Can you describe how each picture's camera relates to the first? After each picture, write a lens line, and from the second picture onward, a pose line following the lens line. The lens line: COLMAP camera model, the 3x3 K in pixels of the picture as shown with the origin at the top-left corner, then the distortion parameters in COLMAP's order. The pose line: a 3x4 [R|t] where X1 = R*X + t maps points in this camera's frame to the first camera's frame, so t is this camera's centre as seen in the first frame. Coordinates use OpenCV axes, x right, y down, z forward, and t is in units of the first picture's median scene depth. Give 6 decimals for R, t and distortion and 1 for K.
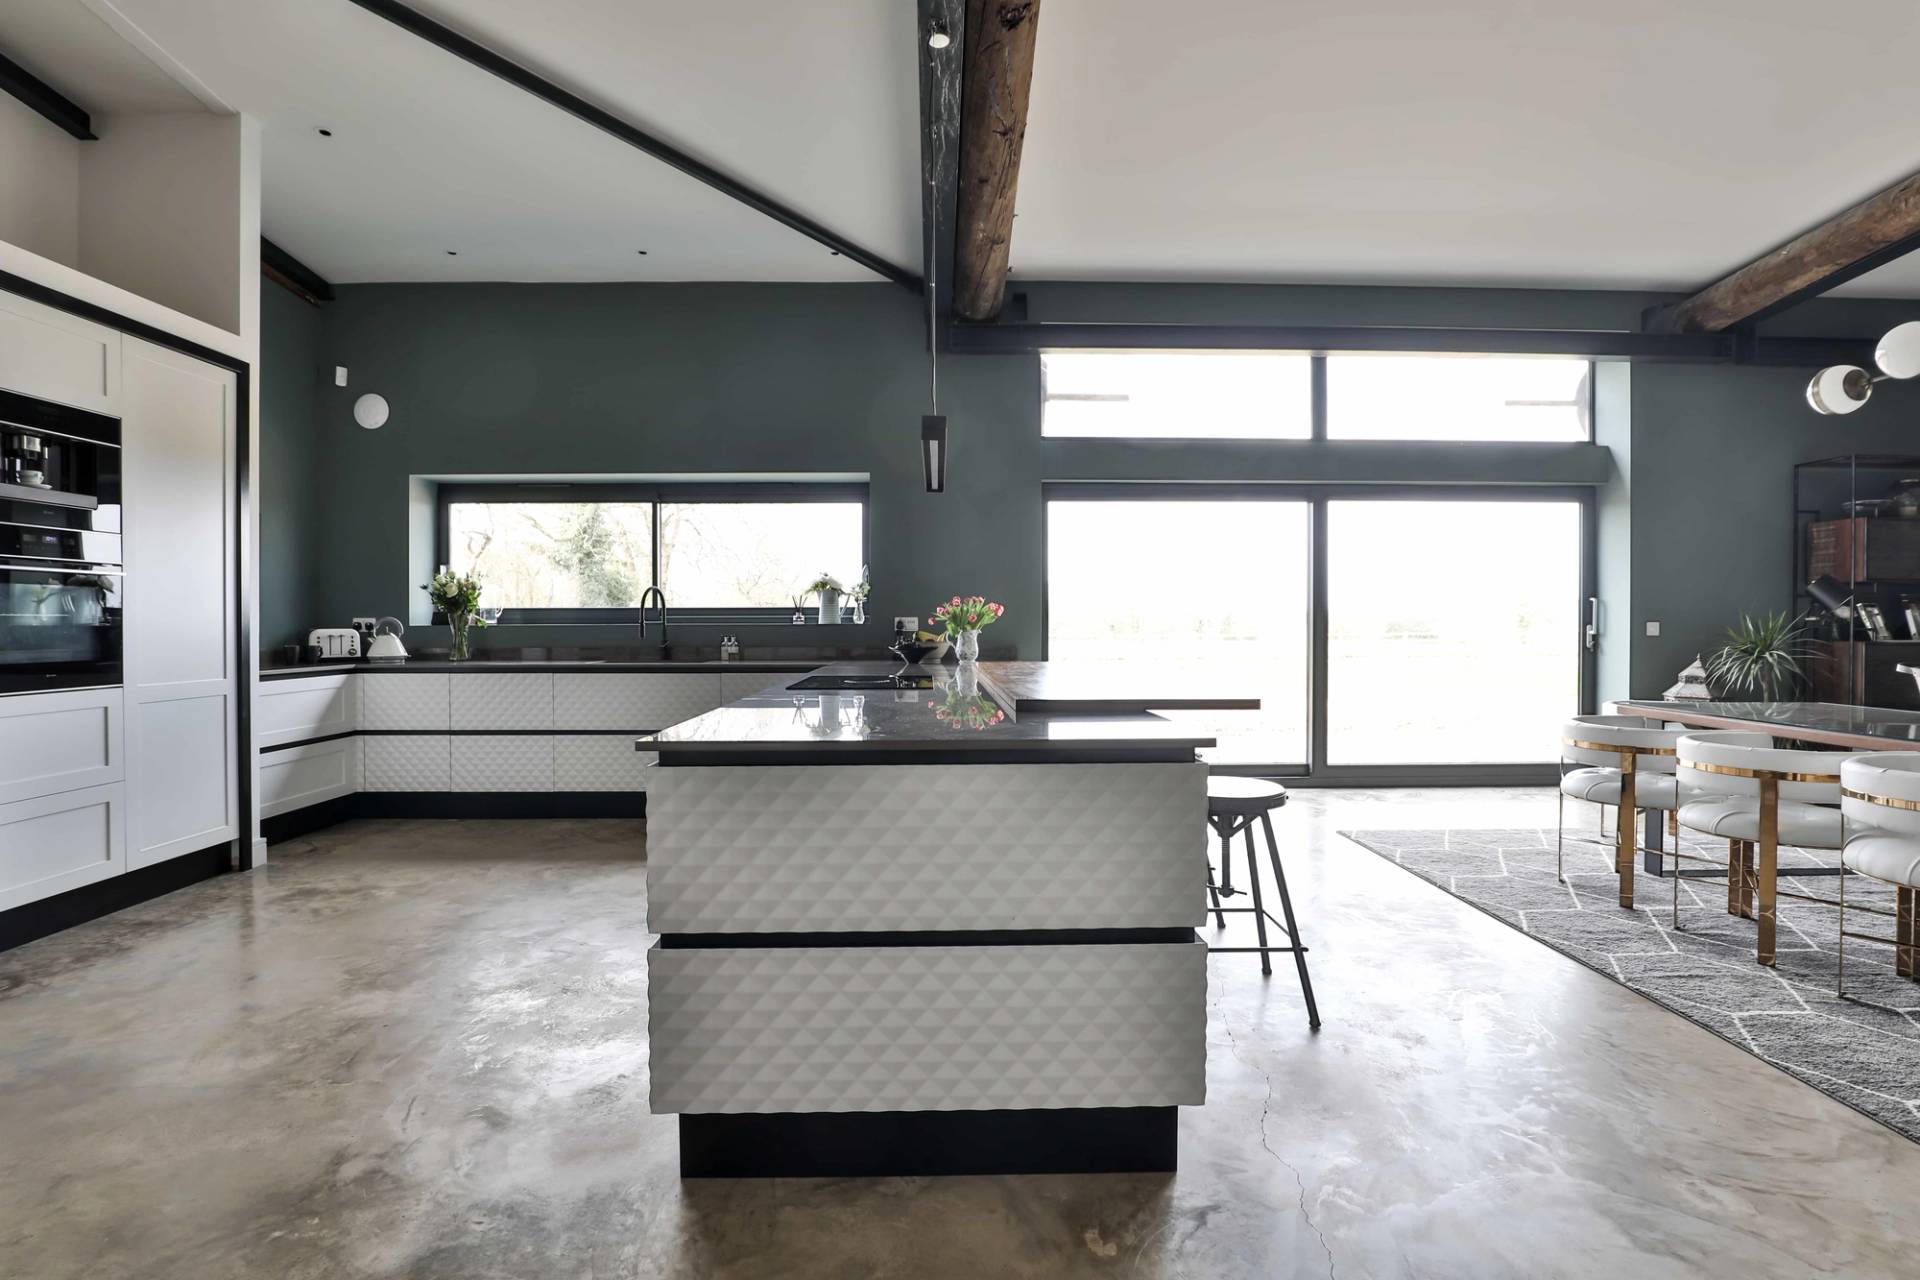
lens RADIAL K [[932.7, 0, 952.6], [0, 932.7, 629.6], [0, 0, 1]] dist [-0.050886, 0.012488]
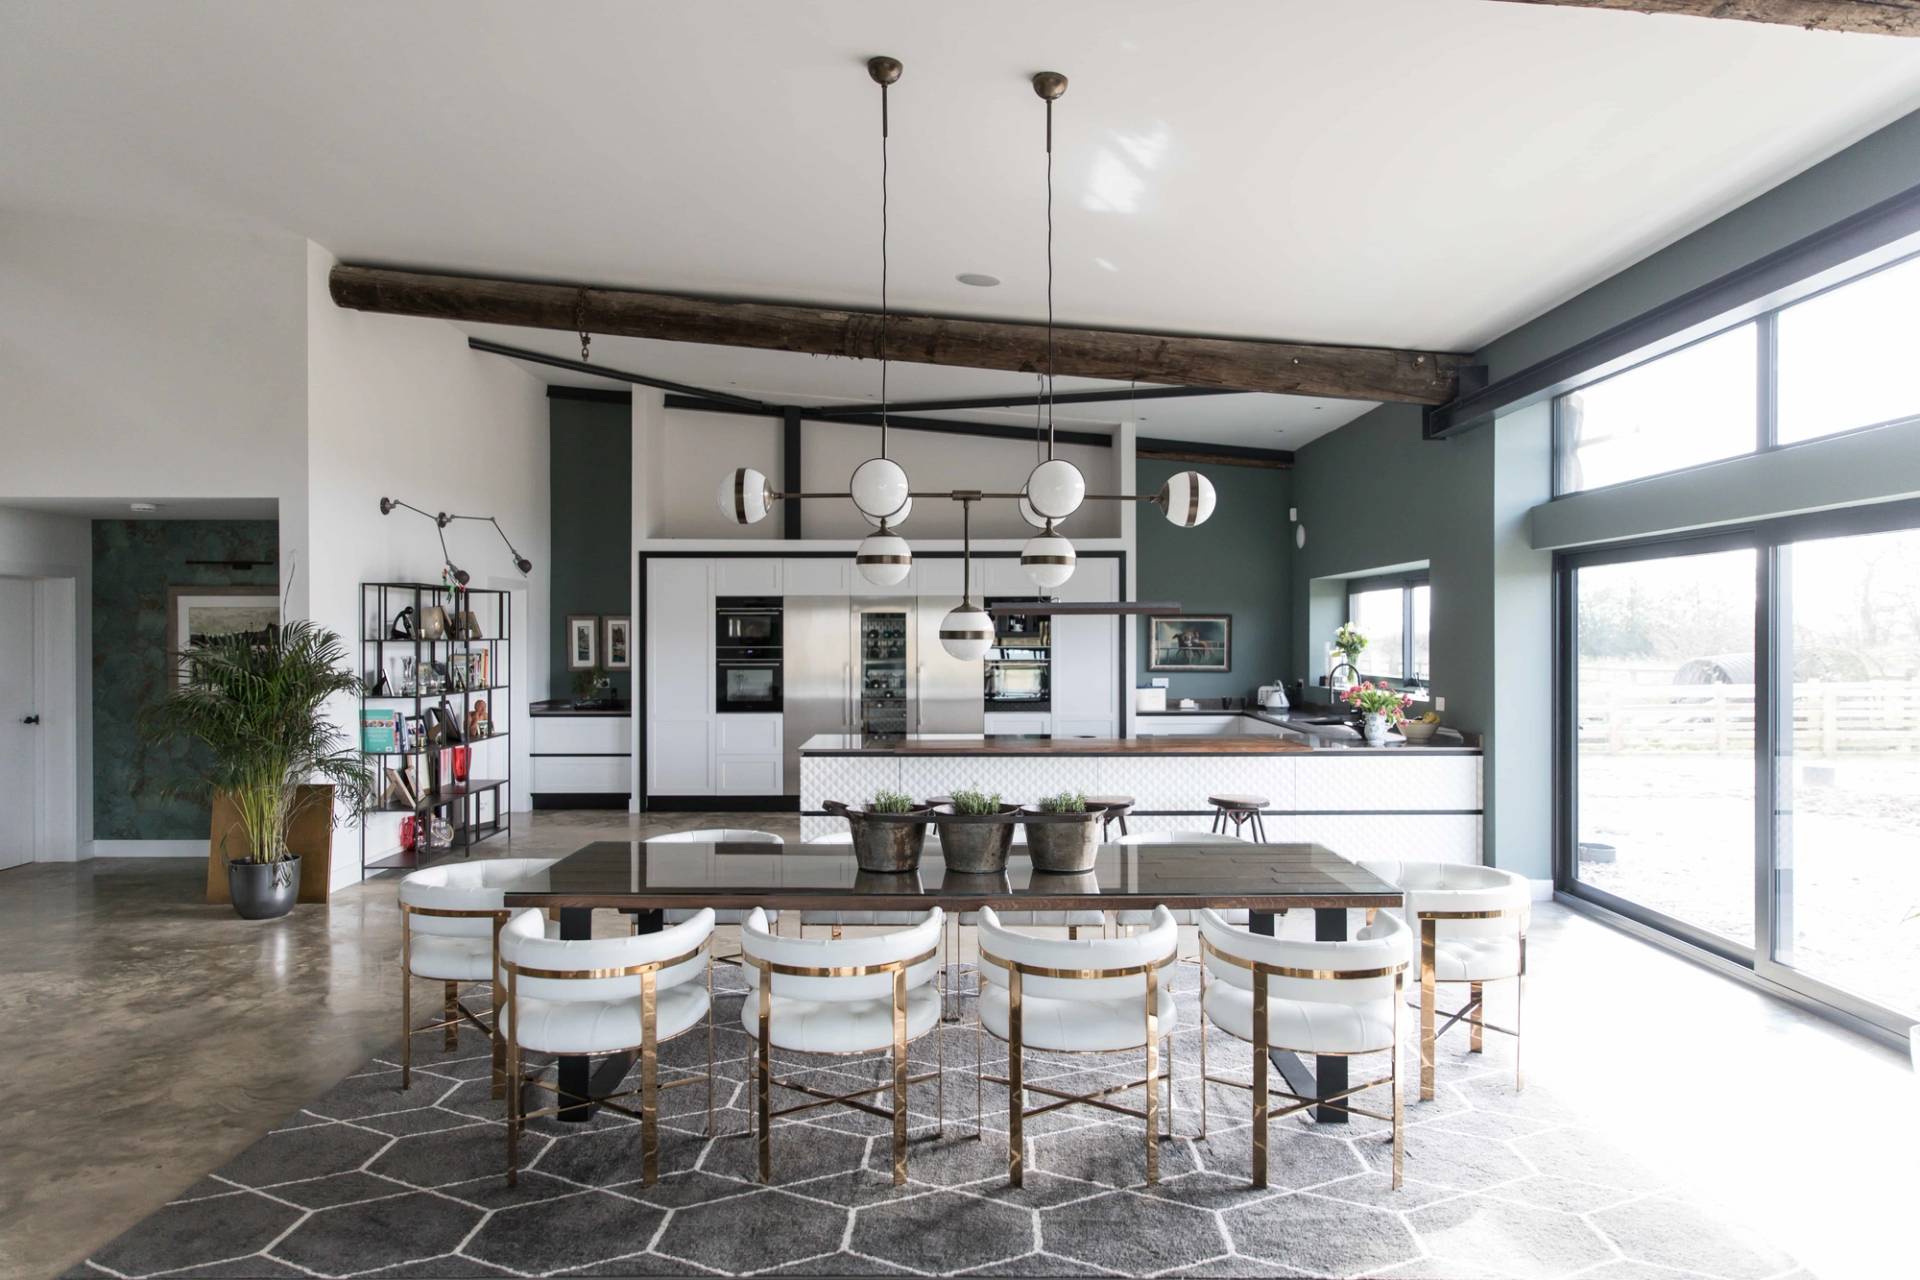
lens RADIAL K [[1238.0, 0, 960.0], [0, 1238.0, 640.0], [0, 0, 1]] dist [-0.000960, -0.000153]
pose [[-0.012549, 0.004509, -0.999911, 1.442355], [-0.004973, 0.999977, 0.004572, -0.088162], [0.999909, 0.005030, -0.012527, 0.526090]]
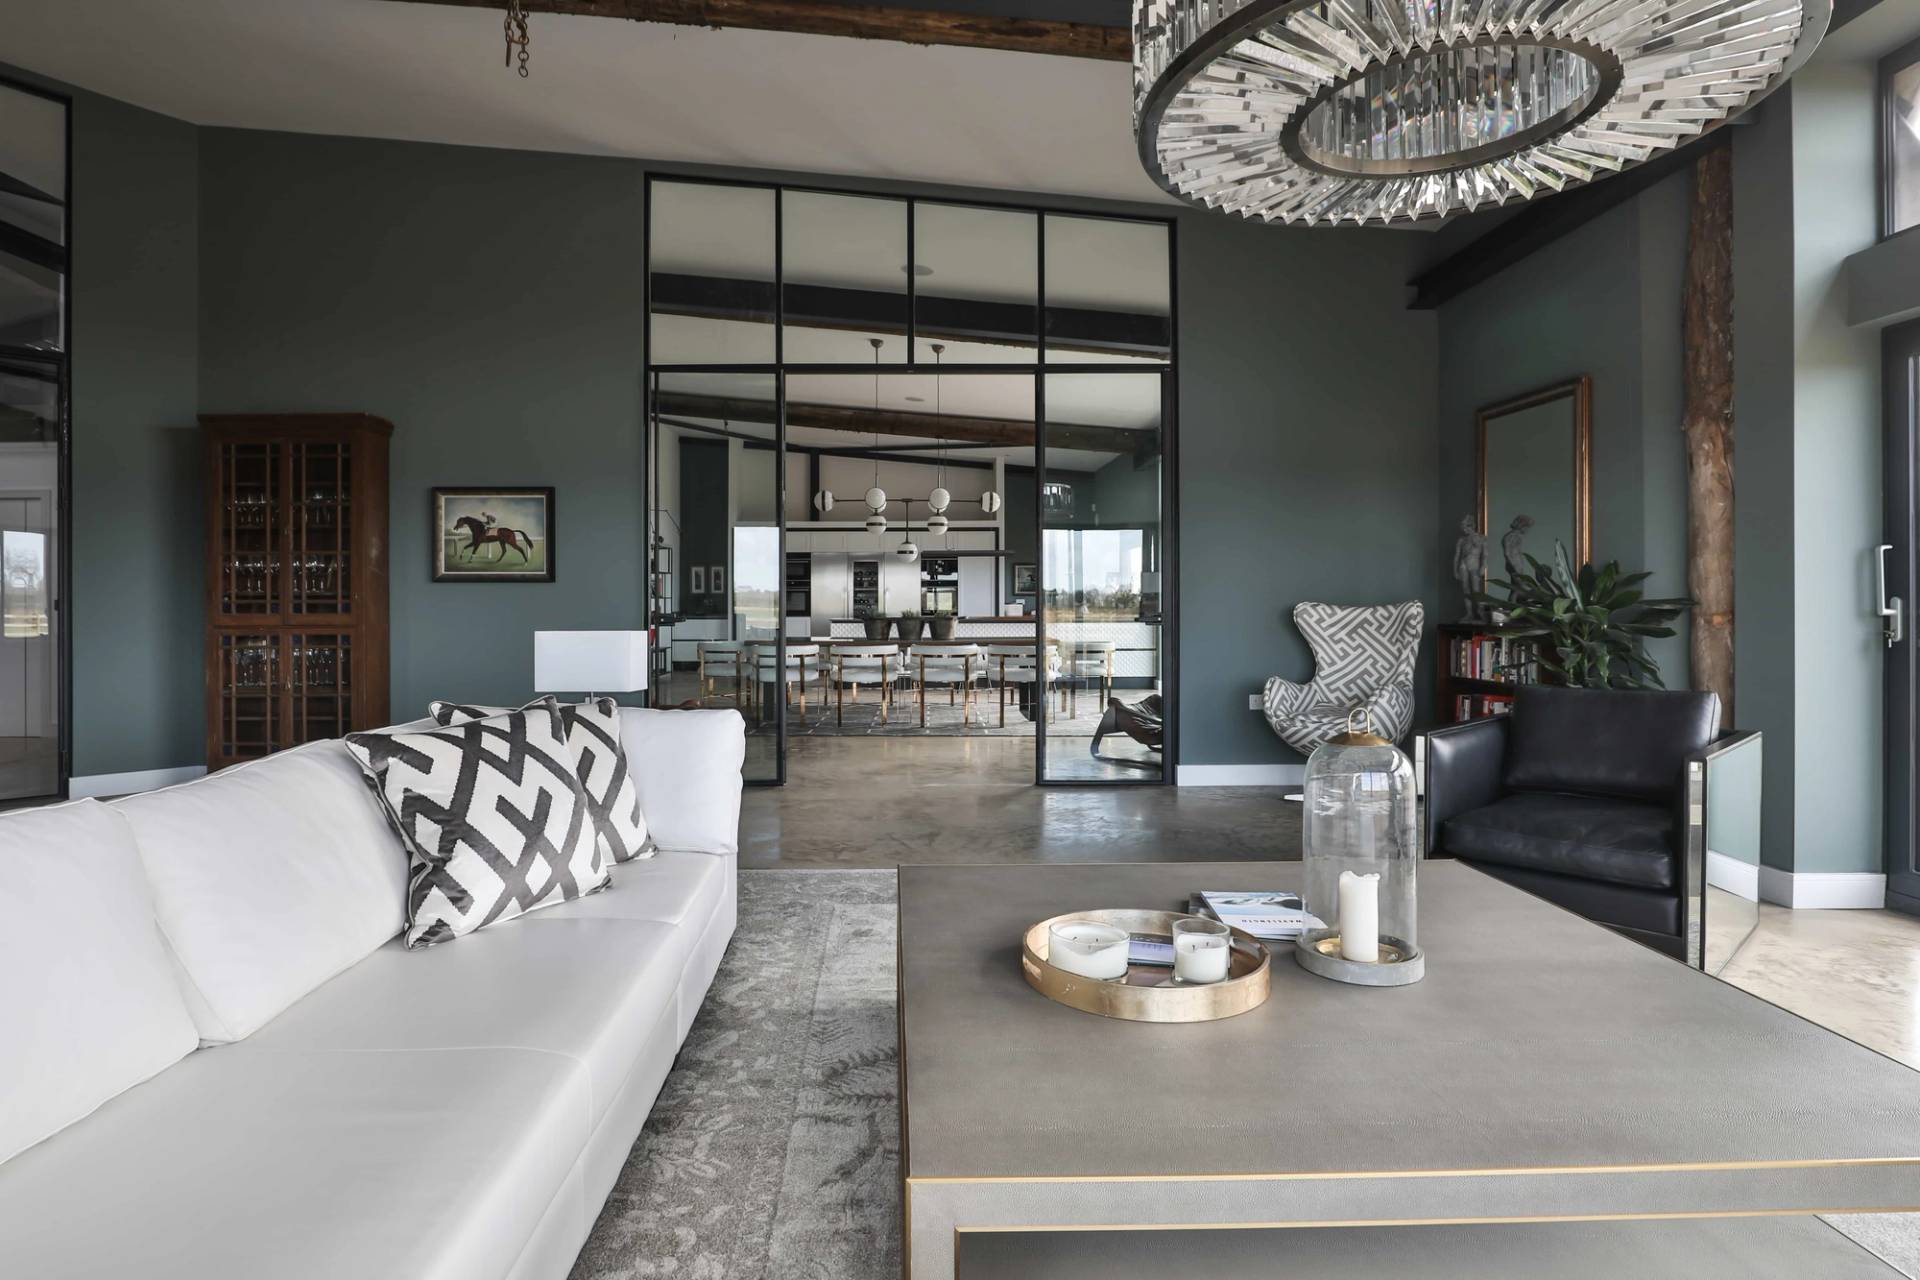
lens RADIAL K [[1092.9, 0, 943.4], [0, 1092.9, 629.6], [0, 0, 1]] dist [-0.041729, -0.000220]
pose [[0.012779, 0.015592, -0.999797, 2.717938], [-0.002119, 0.999877, 0.015566, 0.032692], [0.999916, 0.001920, 0.012810, 0.564757]]
